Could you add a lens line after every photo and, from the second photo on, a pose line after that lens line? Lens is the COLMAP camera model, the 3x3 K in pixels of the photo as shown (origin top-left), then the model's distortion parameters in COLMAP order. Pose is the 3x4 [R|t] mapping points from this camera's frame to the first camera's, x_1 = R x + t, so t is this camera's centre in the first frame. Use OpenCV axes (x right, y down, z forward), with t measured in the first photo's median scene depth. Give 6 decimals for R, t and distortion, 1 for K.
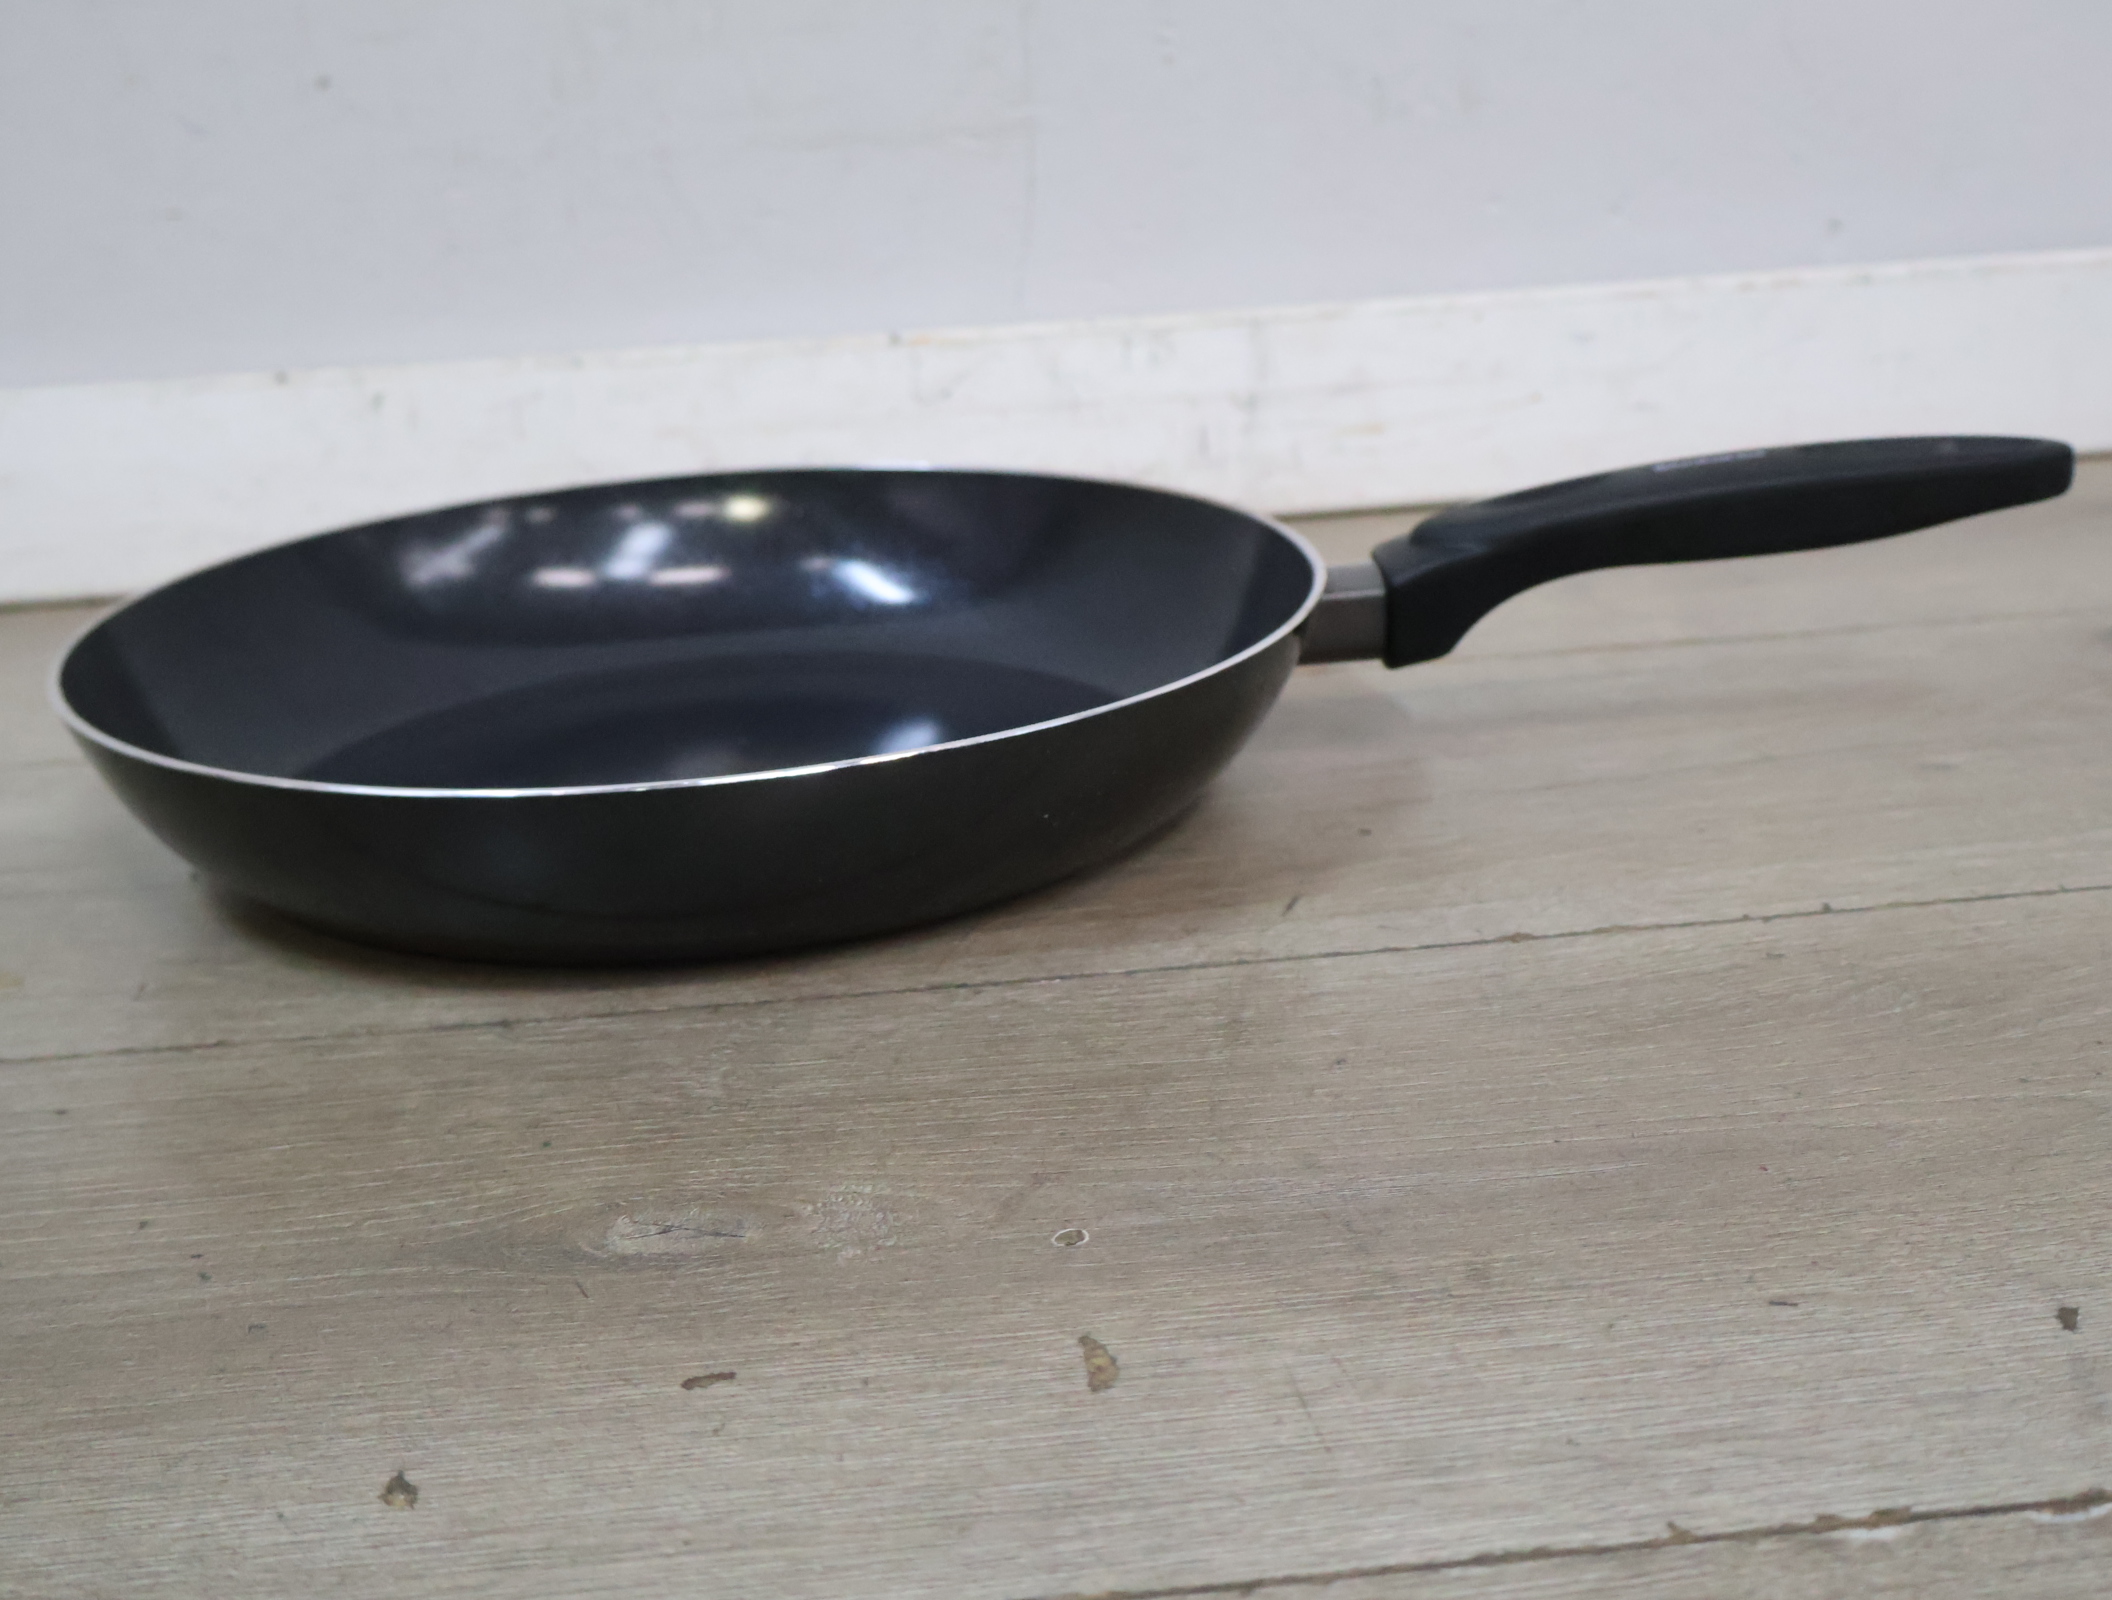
lens RADIAL K [[2475.0, 0, 1042.2], [0, 2475.0, 783.1], [0, 0, 1]] dist [0.001774, 0.000000]
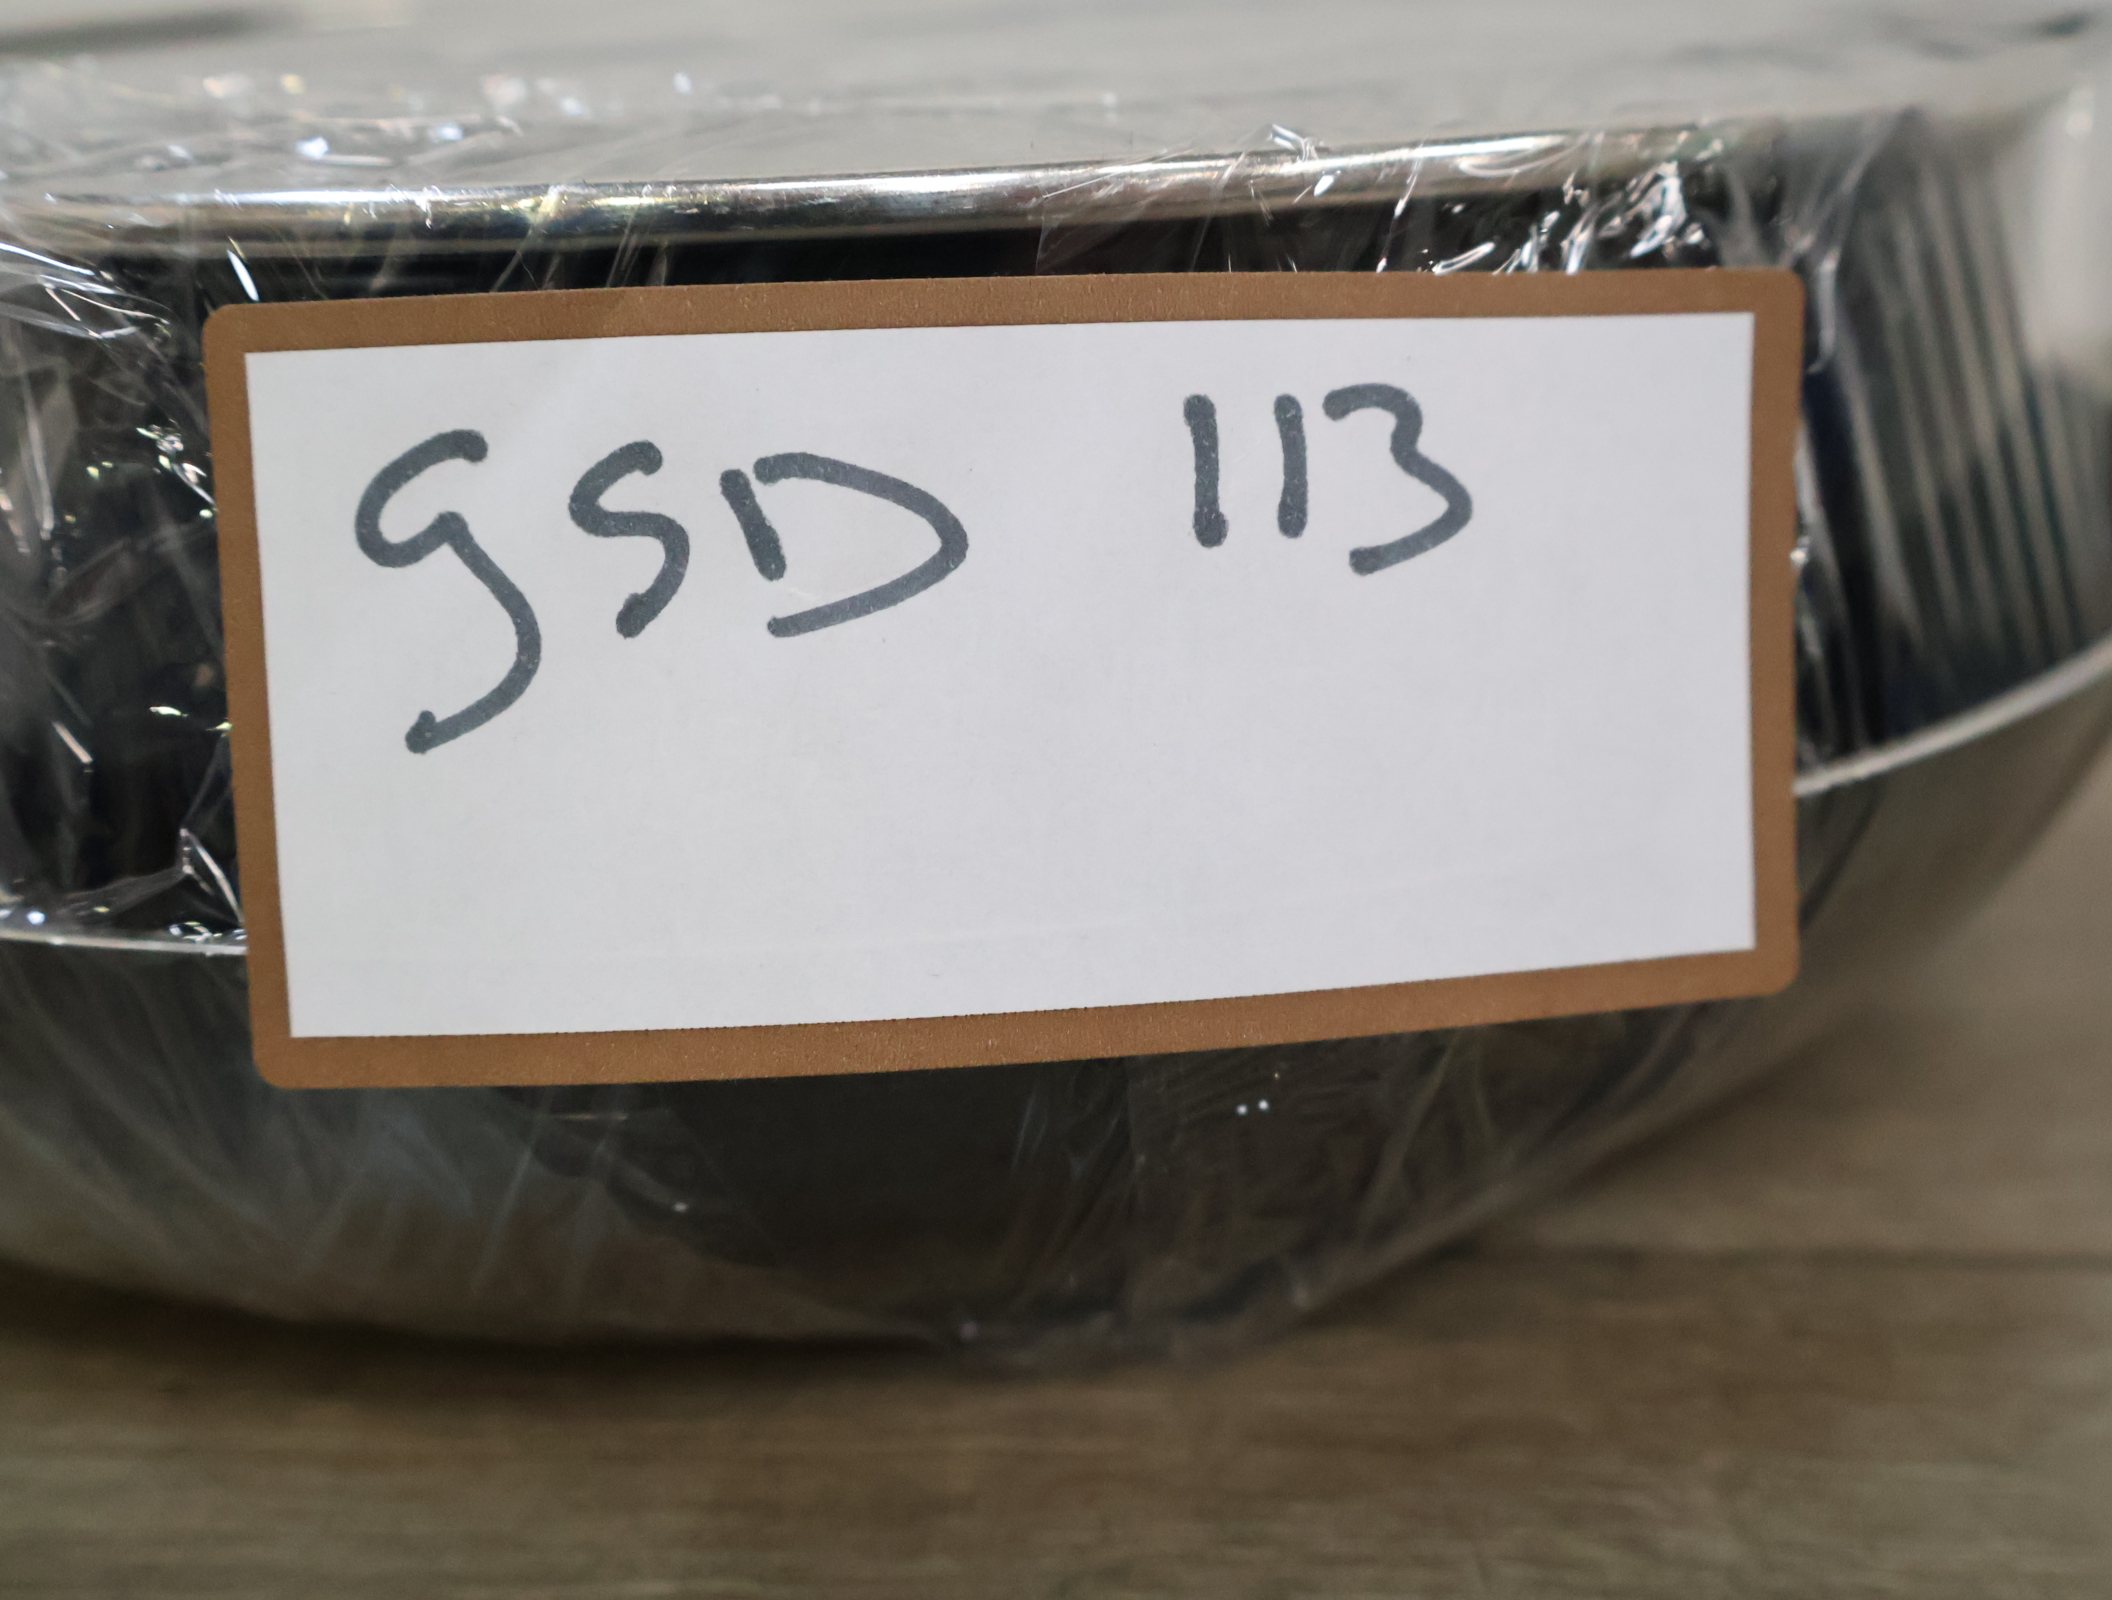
lens RADIAL K [[2475.0, 0, 1064.1], [0, 2475.0, 791.8], [0, 0, 1]] dist [0.001774, 0.000000]
pose [[0.986778, 0.080089, -0.140905, -0.189258], [-0.074362, 0.996195, 0.045454, -0.005147], [0.144009, -0.034375, 0.988979, 0.598049]]
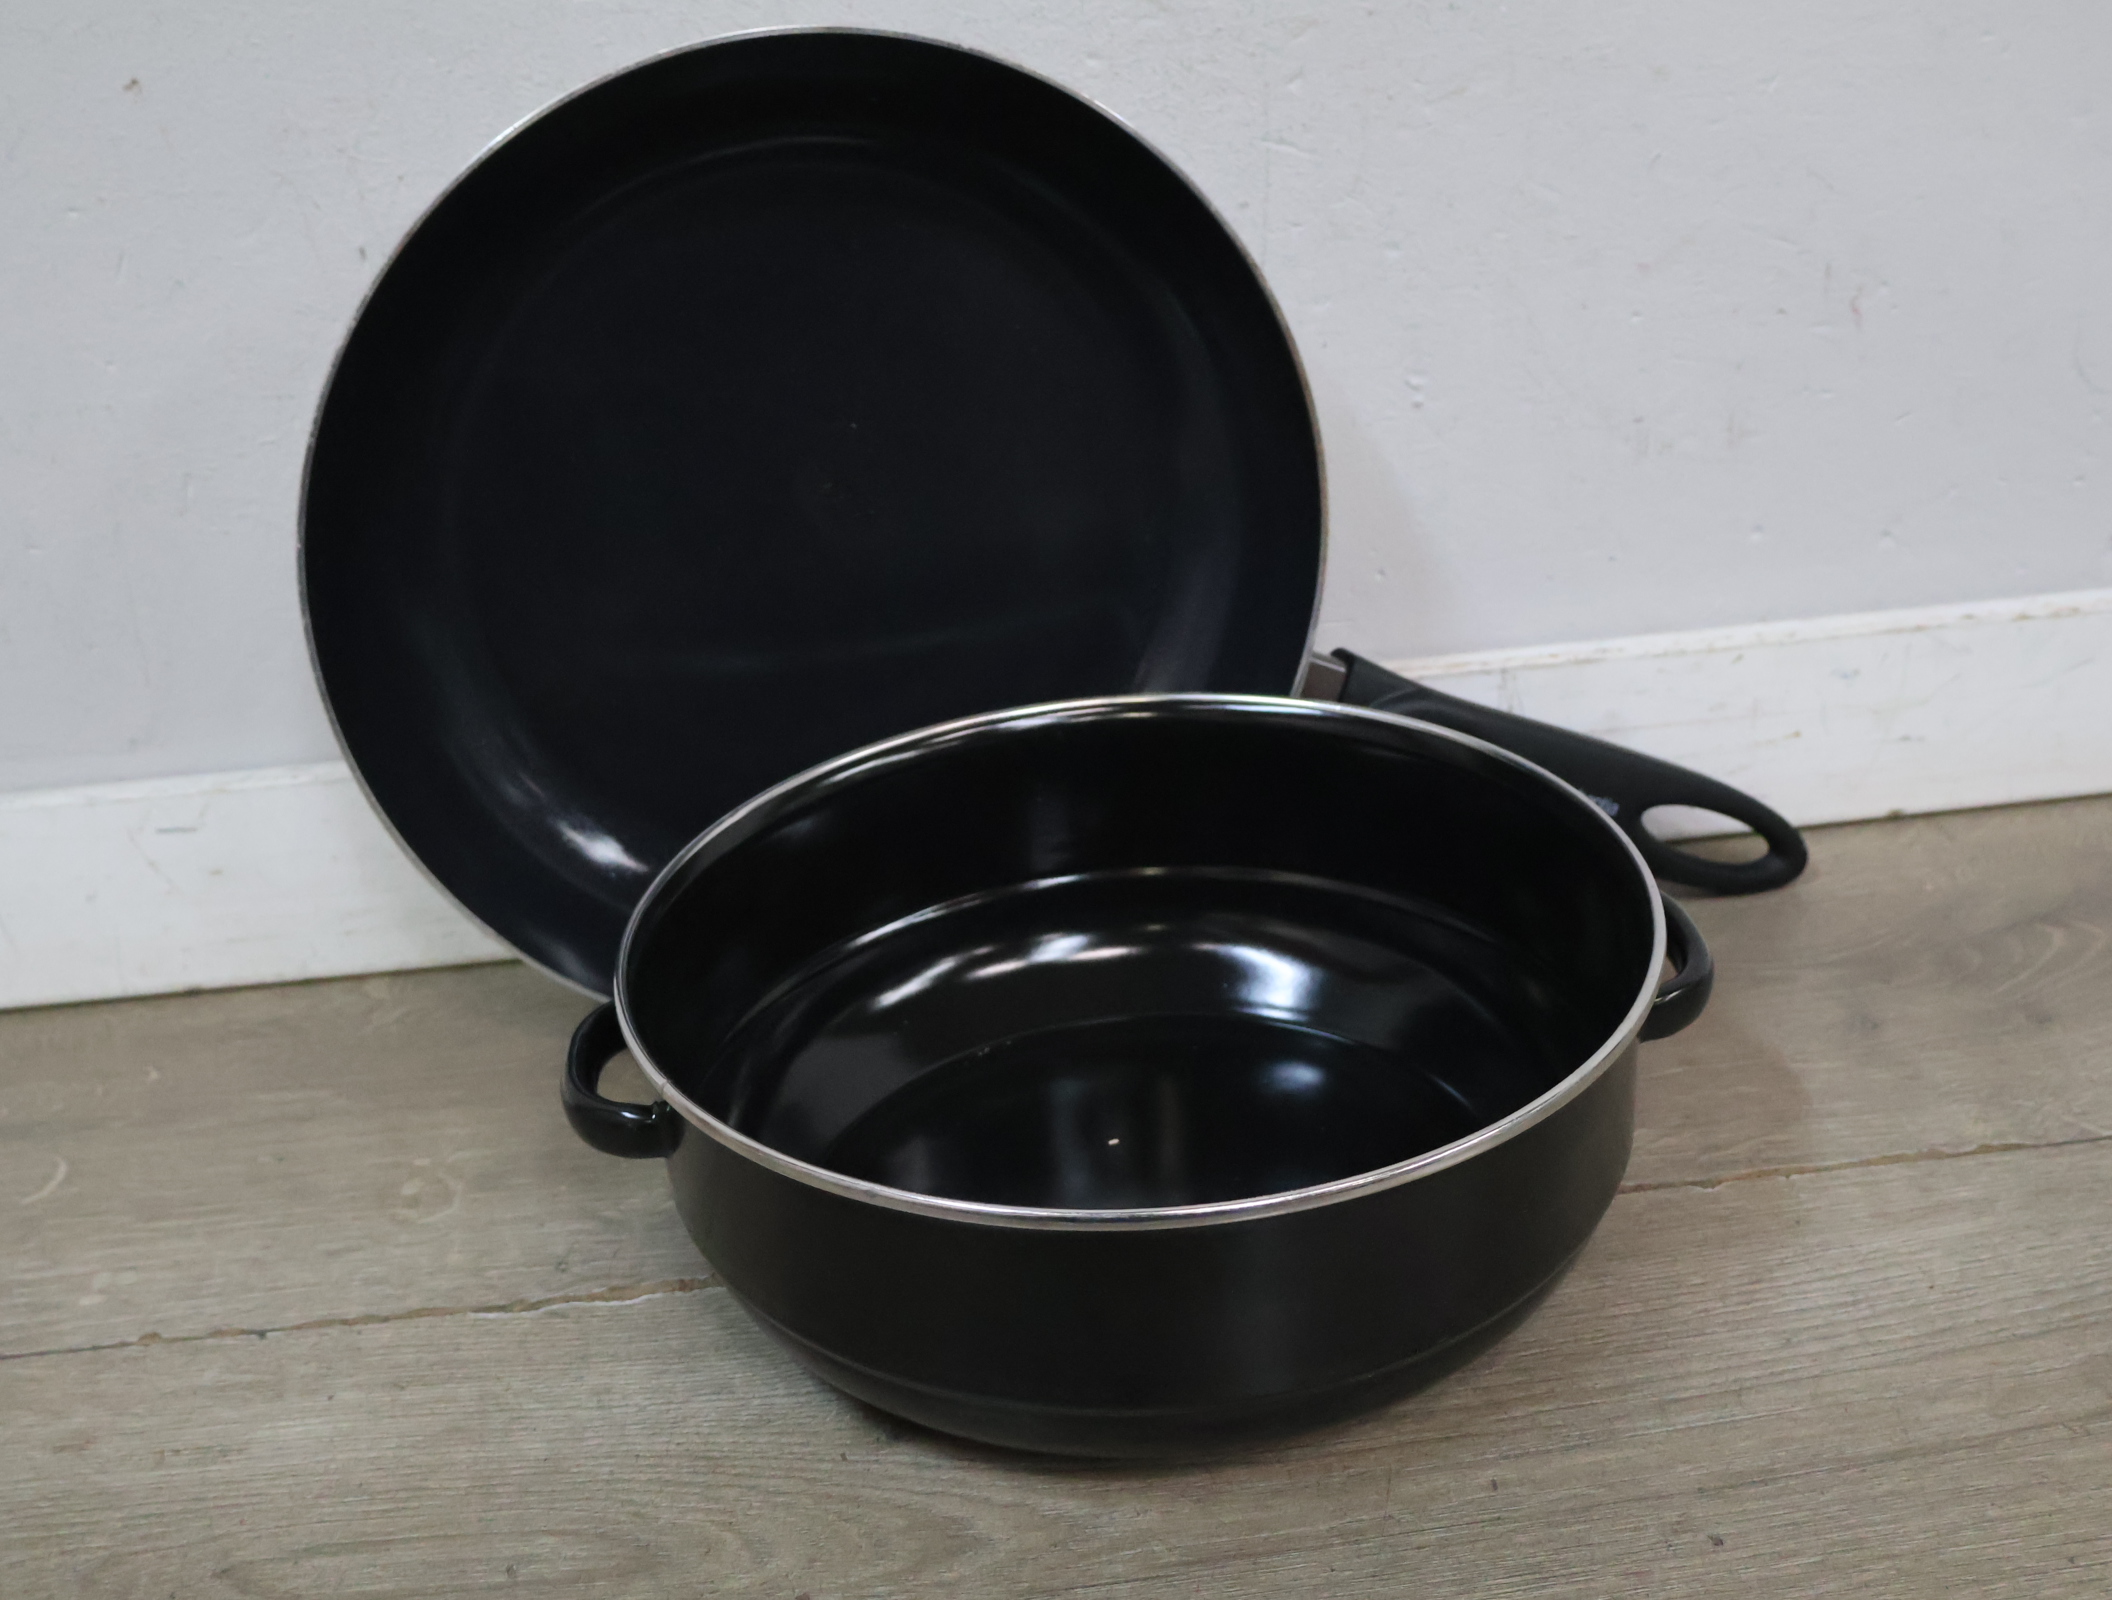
lens RADIAL K [[2475.0, 0, 1044.0], [0, 2475.0, 767.1], [0, 0, 1]] dist [0.001774, 0.000000]
pose [[0.999790, -0.012828, -0.015960, -0.142068], [0.014799, 0.991371, 0.130249, -0.513466], [0.014152, -0.130457, 0.991353, 0.090899]]
